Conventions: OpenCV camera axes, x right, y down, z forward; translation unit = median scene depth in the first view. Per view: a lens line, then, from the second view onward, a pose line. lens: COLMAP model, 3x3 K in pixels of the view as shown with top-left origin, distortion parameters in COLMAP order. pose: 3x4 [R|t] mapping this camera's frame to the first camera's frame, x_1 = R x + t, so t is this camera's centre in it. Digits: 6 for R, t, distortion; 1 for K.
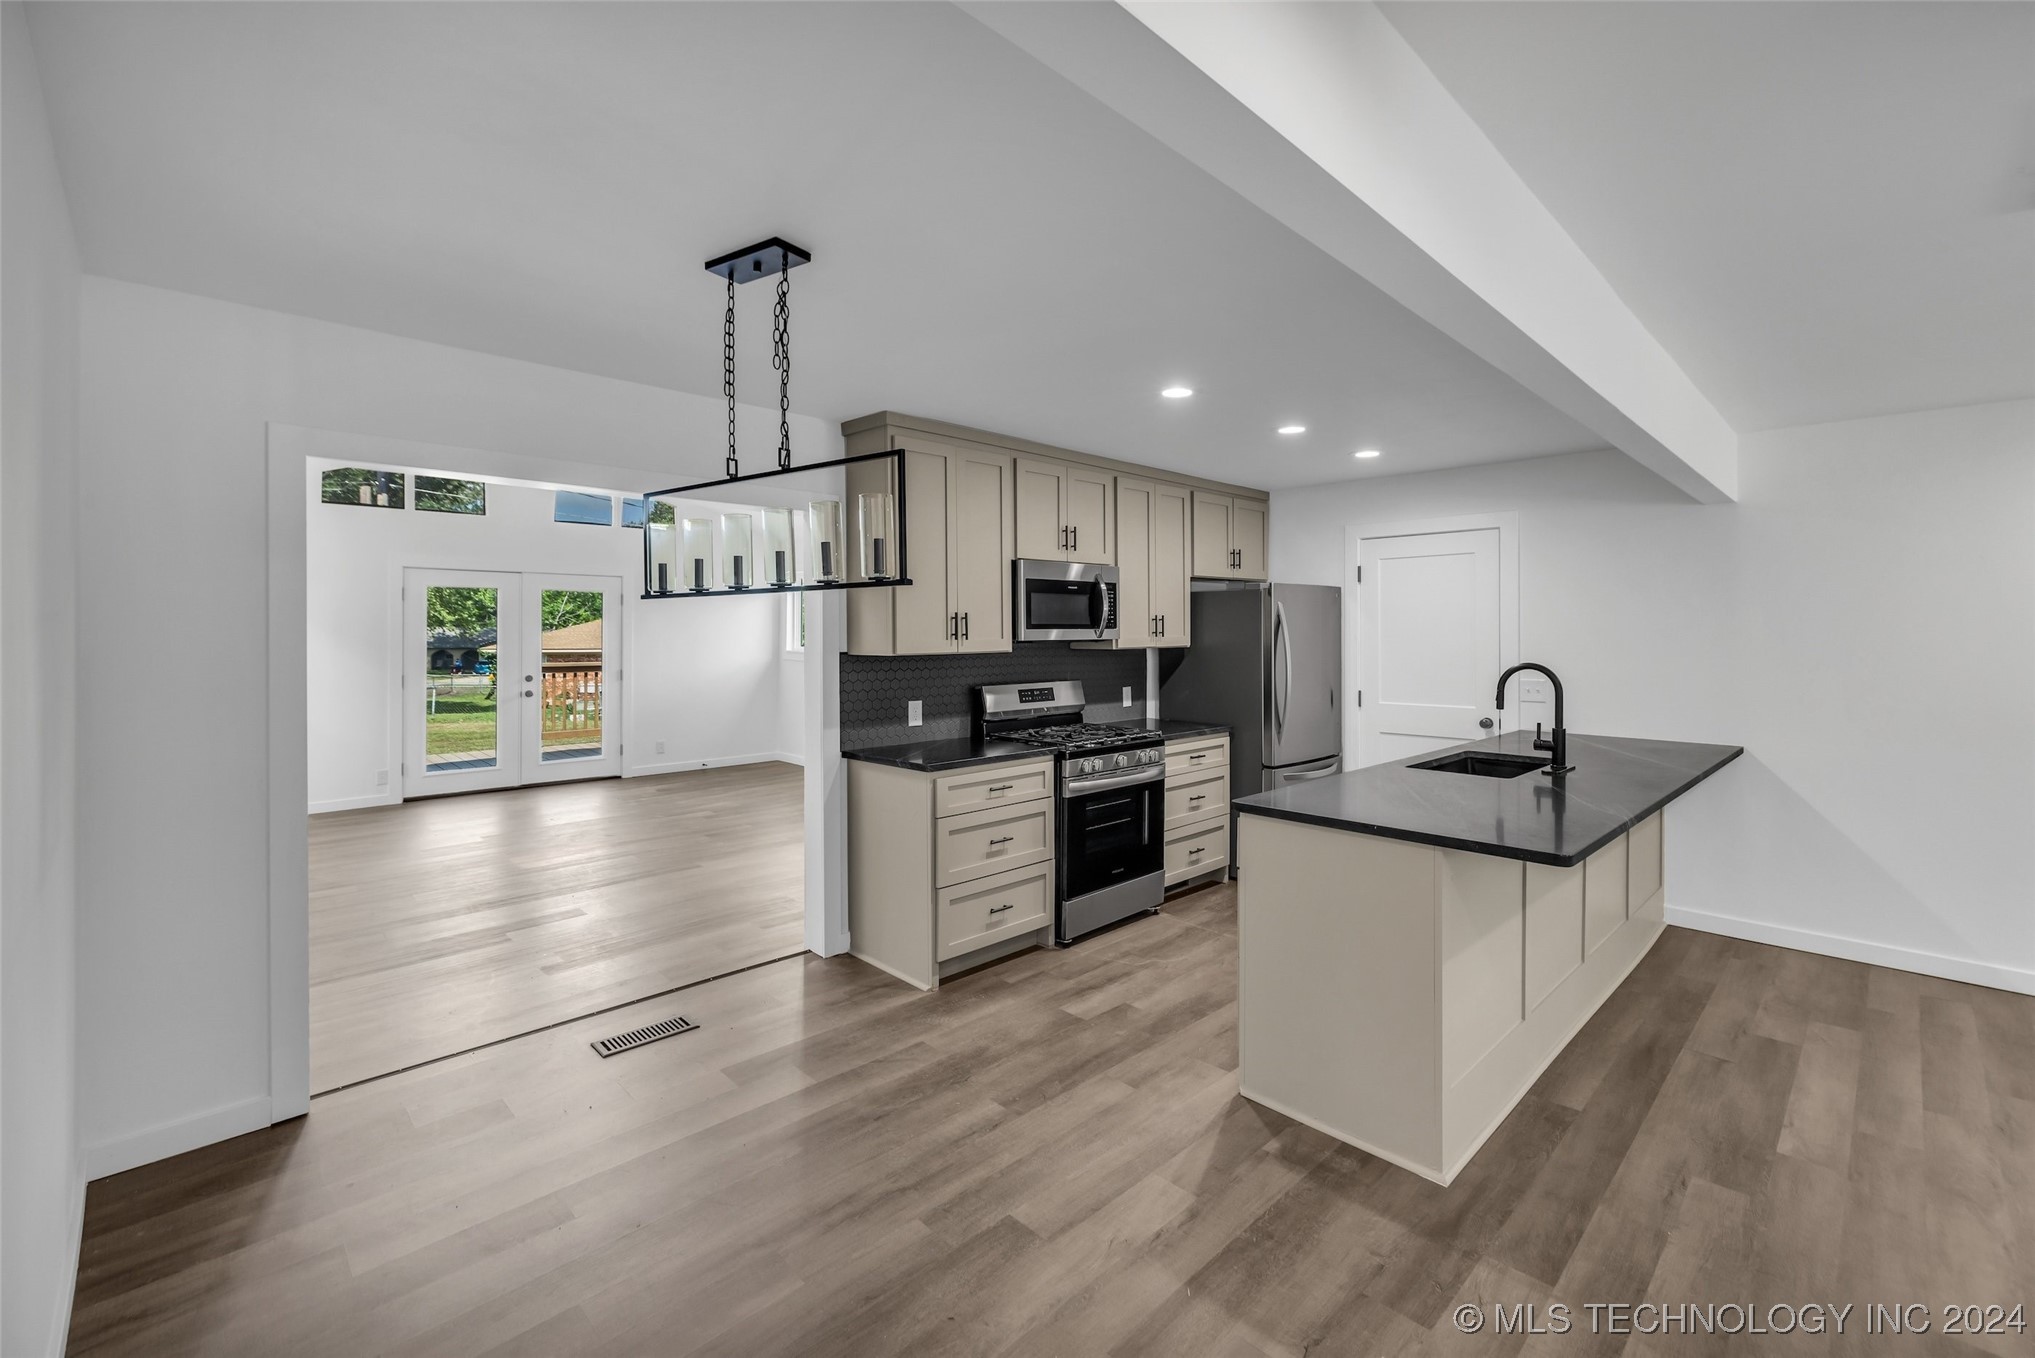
lens RADIAL K [[865.6, 0, 1025.5], [0, 865.6, 634.7], [0, 0, 1]] dist [0.000570, 0.000305]
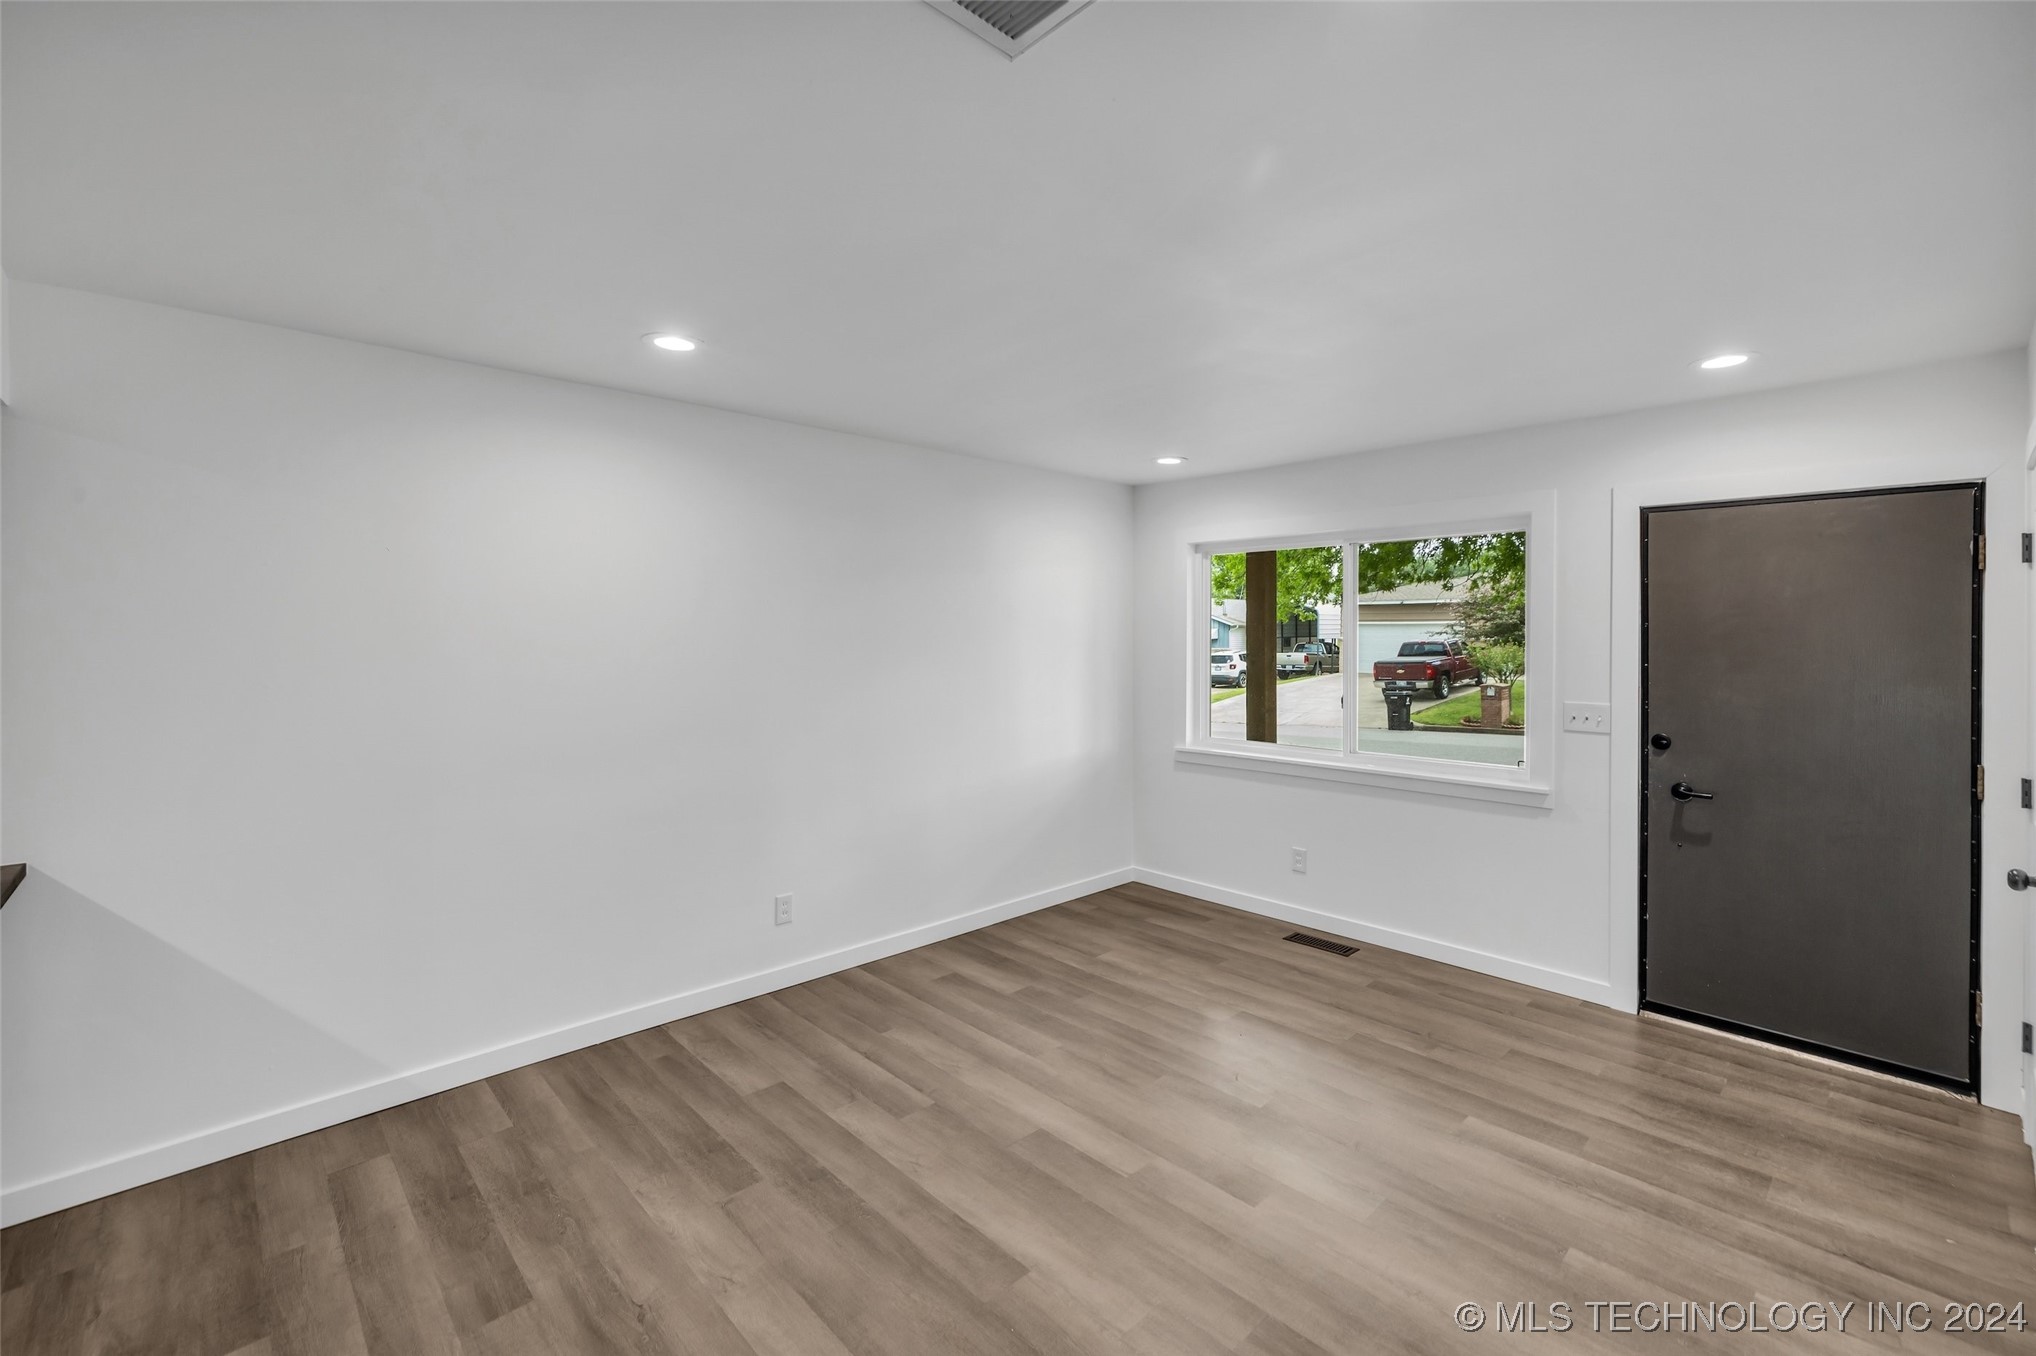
lens RADIAL K [[868.0, 0, 1015.9], [0, 868.0, 633.6], [0, 0, 1]] dist [0.000171, 0.000113]
pose [[0.018821, -0.002928, 0.999819, 0.377817], [-0.001667, 0.999994, 0.002960, -0.018900], [-0.999821, -0.001723, 0.018816, 0.470450]]
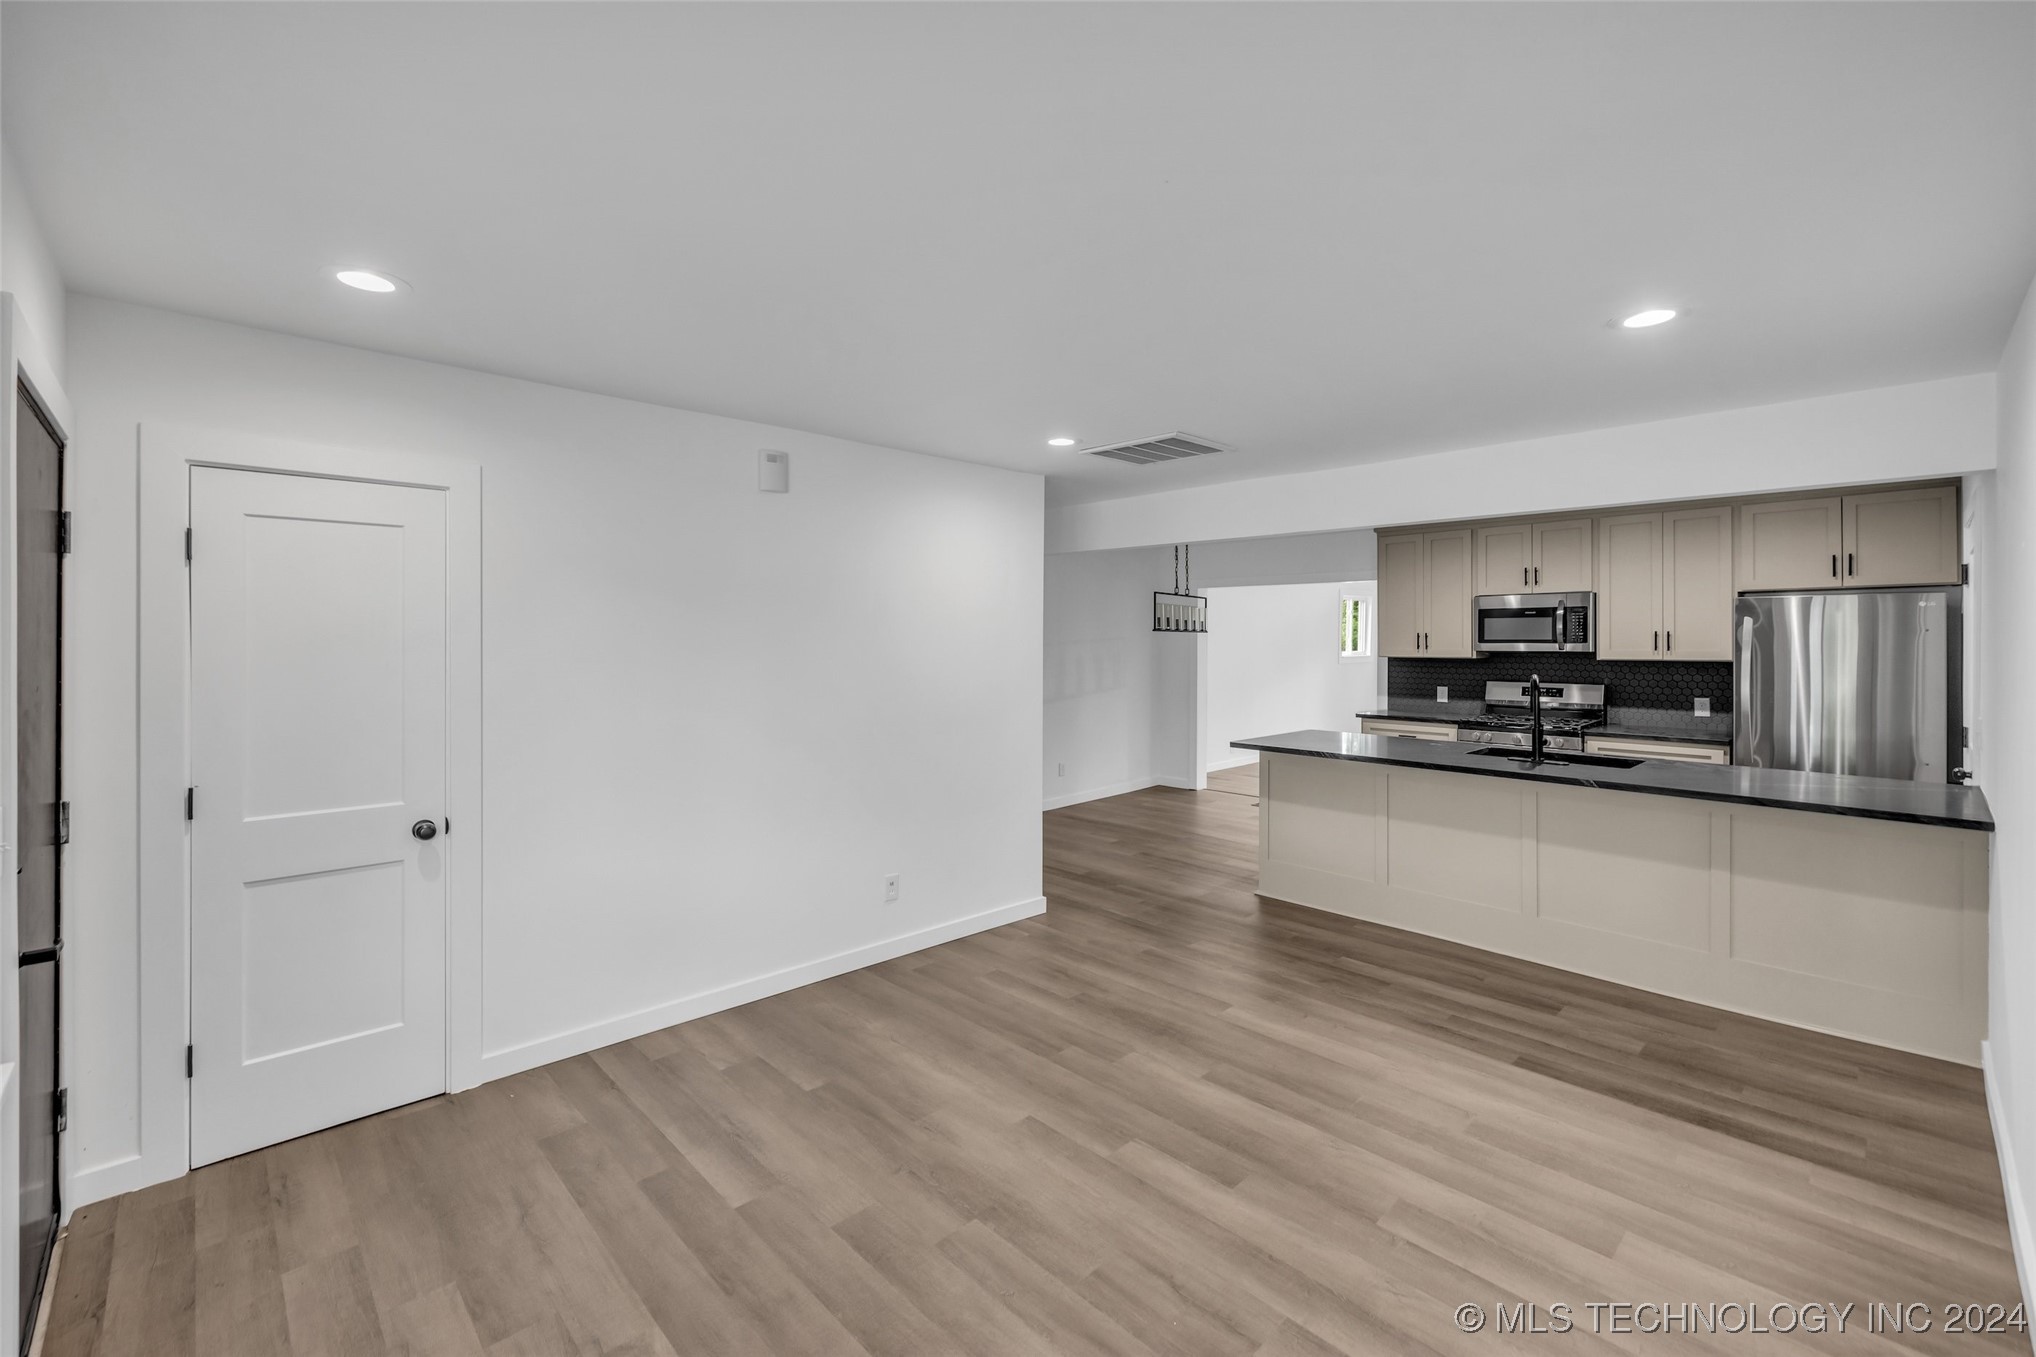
lens RADIAL K [[860.8, 0, 1021.1], [0, 860.8, 638.4], [0, 0, 1]] dist [0.003153, 0.000258]
pose [[-0.008716, 0.002817, -0.999958, 1.912448], [-0.003497, 0.999990, 0.002848, -0.020252], [0.999956, 0.003521, -0.008706, 0.288206]]
